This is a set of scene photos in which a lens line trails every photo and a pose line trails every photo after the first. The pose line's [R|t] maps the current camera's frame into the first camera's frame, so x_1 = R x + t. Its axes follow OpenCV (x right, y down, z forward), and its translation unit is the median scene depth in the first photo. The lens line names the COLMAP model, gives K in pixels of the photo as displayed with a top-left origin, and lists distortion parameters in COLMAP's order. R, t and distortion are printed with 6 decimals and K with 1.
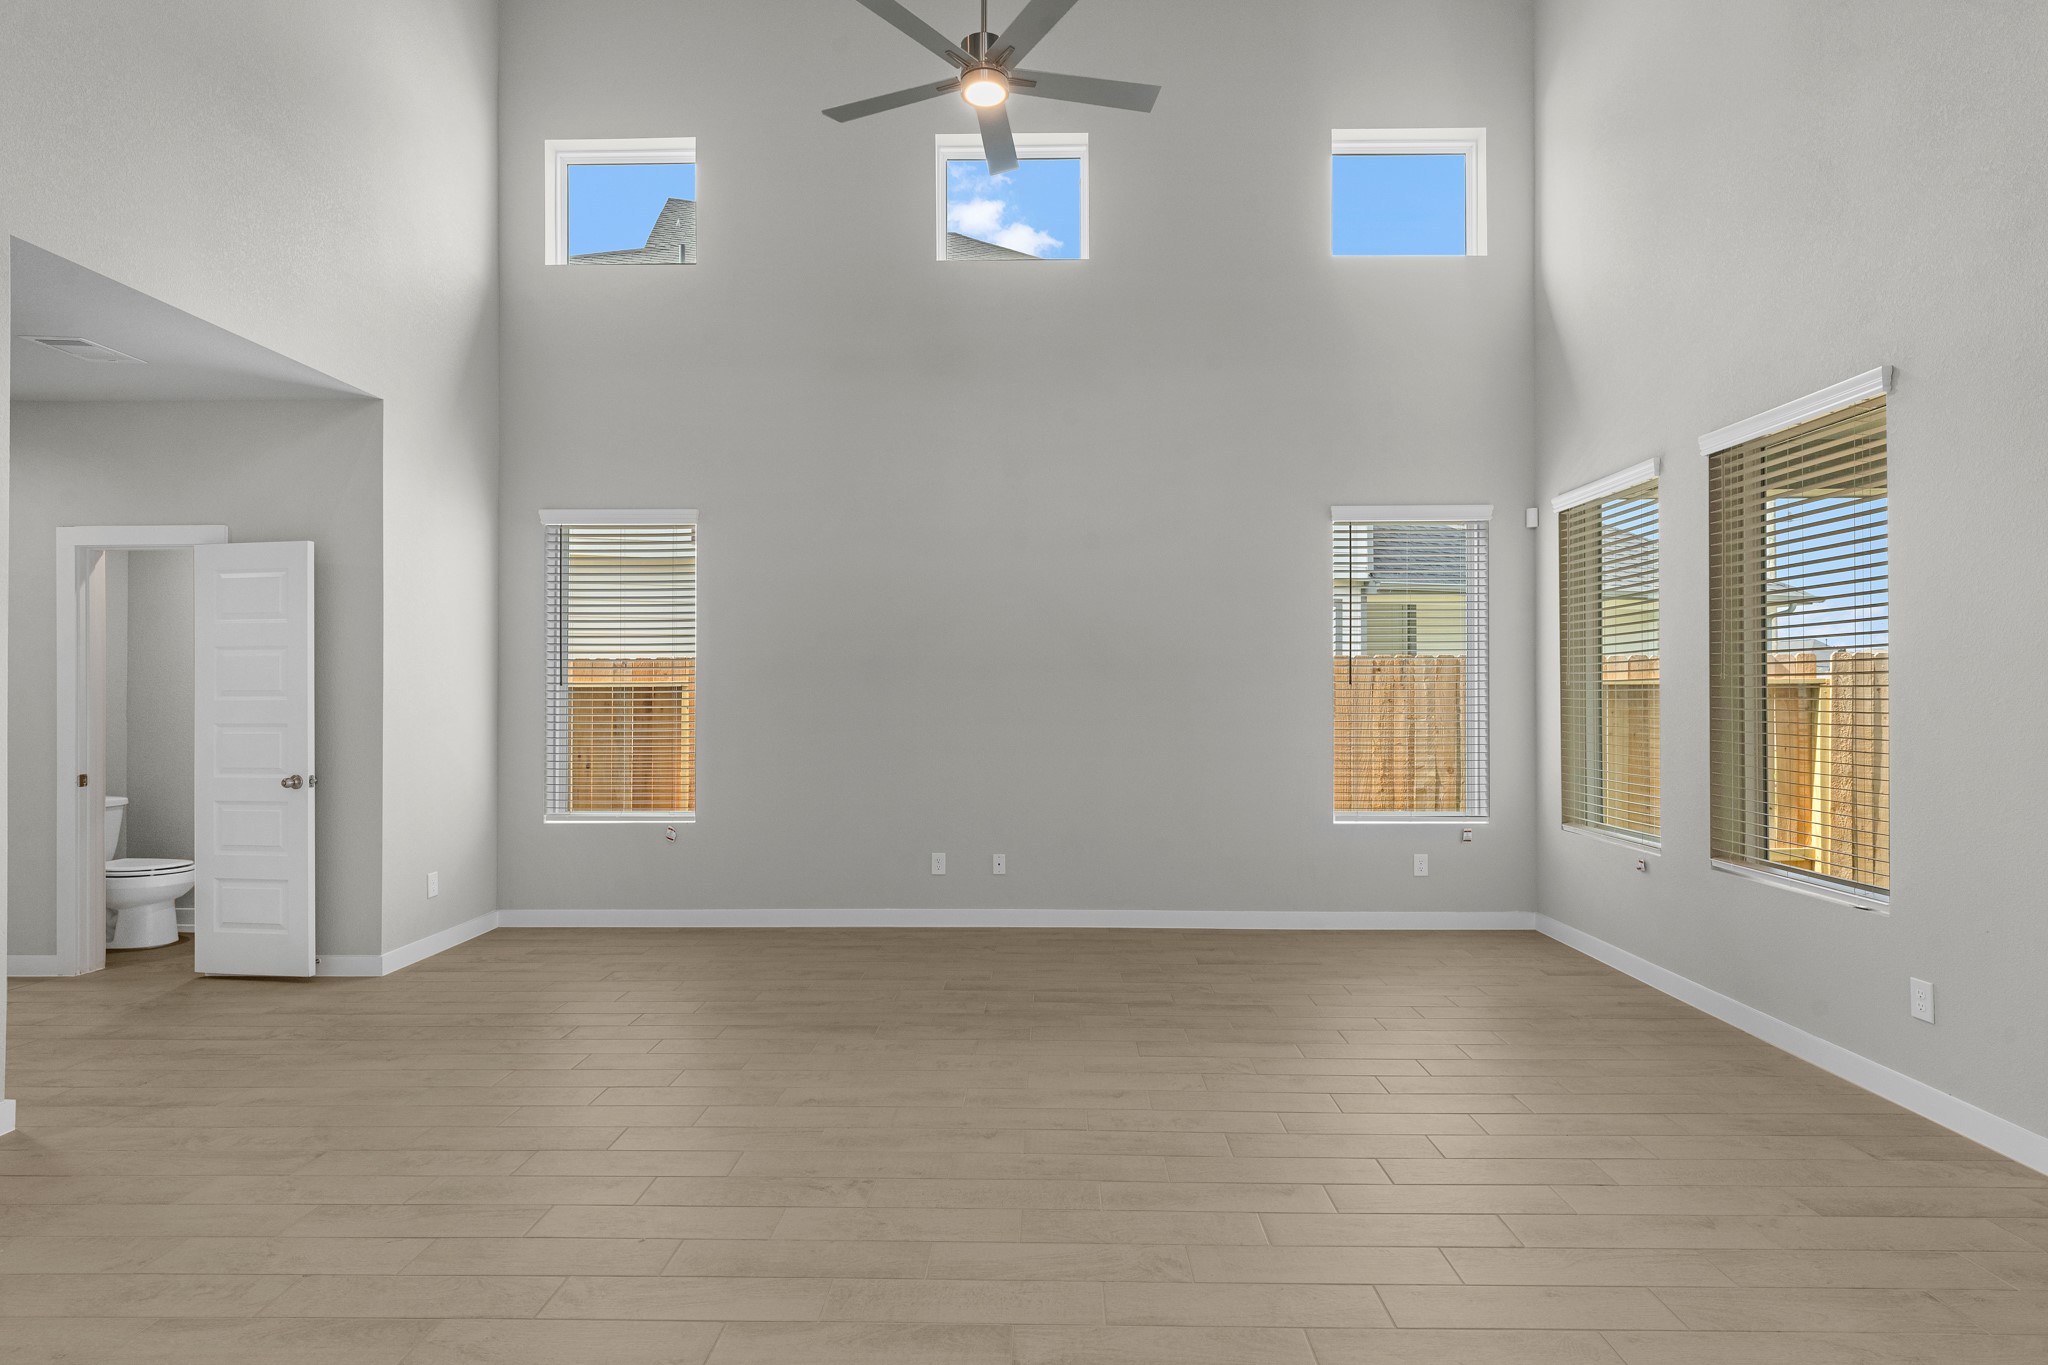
lens RADIAL K [[1002.1, 0, 1027.4], [0, 1002.1, 689.5], [0, 0, 1]] dist [0.007108, 0.002297]
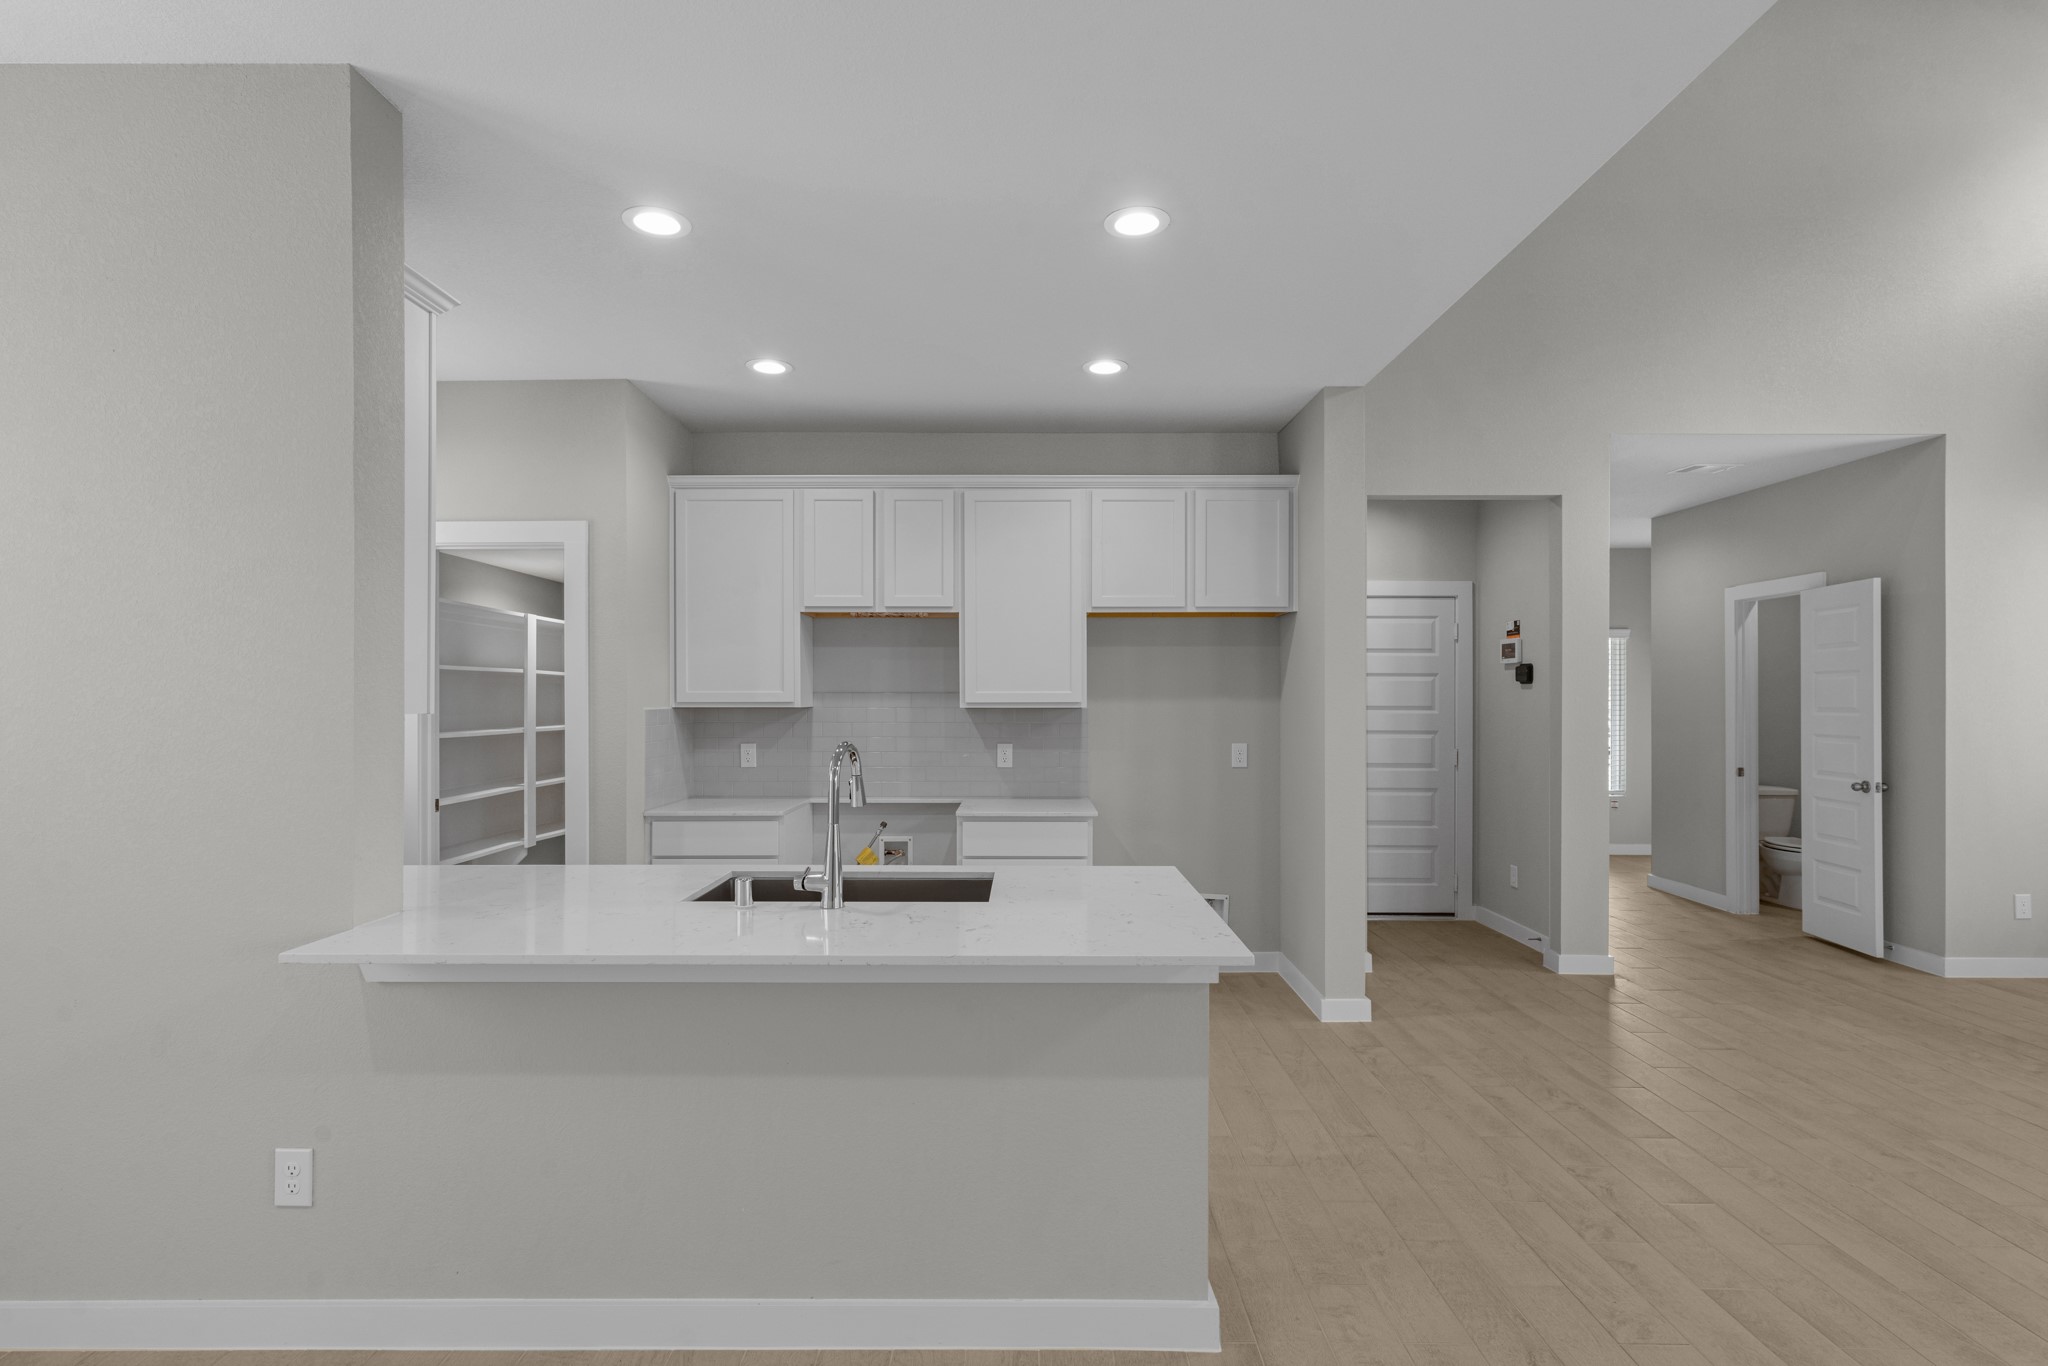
lens RADIAL K [[1002.1, 0, 1003.5], [0, 1002.1, 691.2], [0, 0, 1]] dist [0.007108, 0.002297]
pose [[-0.002434, -0.005889, -0.999980, 0.434181], [0.000843, 0.999982, -0.005891, -0.011926], [0.999997, -0.000857, -0.002429, 0.008599]]
